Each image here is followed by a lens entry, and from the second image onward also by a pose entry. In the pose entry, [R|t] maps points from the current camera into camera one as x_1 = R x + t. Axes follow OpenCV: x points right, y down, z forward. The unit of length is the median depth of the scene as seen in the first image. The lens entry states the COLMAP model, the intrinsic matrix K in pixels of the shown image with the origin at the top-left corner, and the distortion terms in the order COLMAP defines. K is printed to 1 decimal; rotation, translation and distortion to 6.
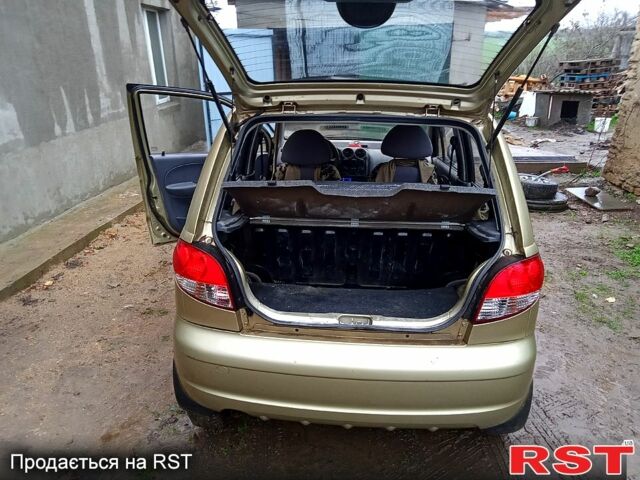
lens RADIAL K [[467.6, 0, 320.7], [0, 467.6, 235.9], [0, 0, 1]] dist [0.004970, 0.003356]
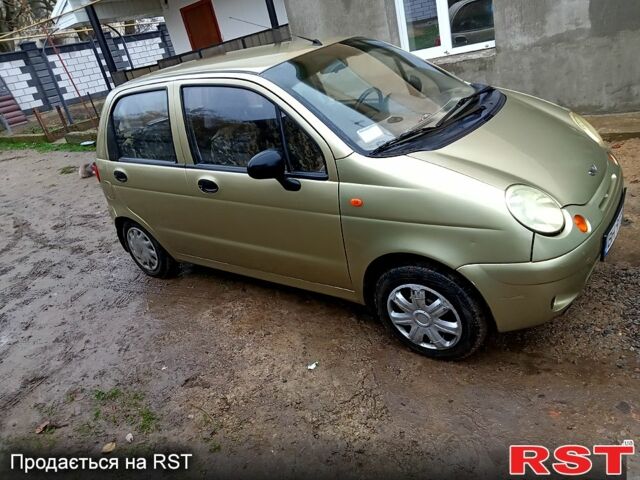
lens RADIAL K [[467.6, 0, 321.3], [0, 467.6, 238.9], [0, 0, 1]] dist [0.004970, 0.003356]
pose [[-0.525004, 0.450416, -0.722147, 0.485216], [-0.085025, 0.816486, 0.571071, -0.288914], [0.846842, 0.361215, -0.390362, 0.844435]]
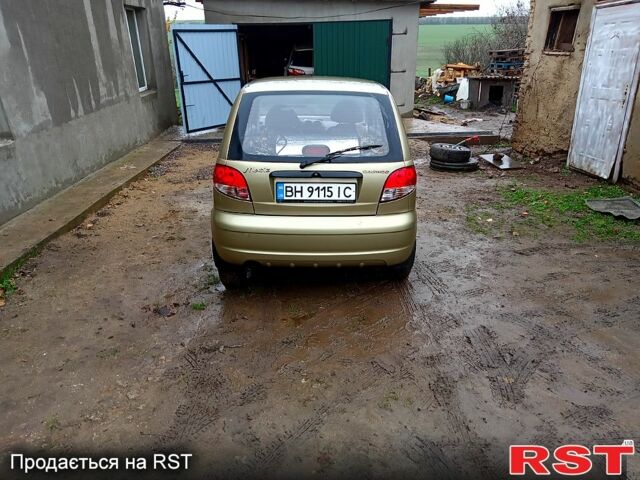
lens RADIAL K [[467.6, 0, 317.9], [0, 467.6, 241.5], [0, 0, 1]] dist [0.004970, 0.003356]
pose [[0.996218, -0.037771, 0.078246, -0.022585], [0.035128, 0.998774, 0.034881, 0.081298], [-0.079467, -0.032000, 0.996324, -0.260576]]
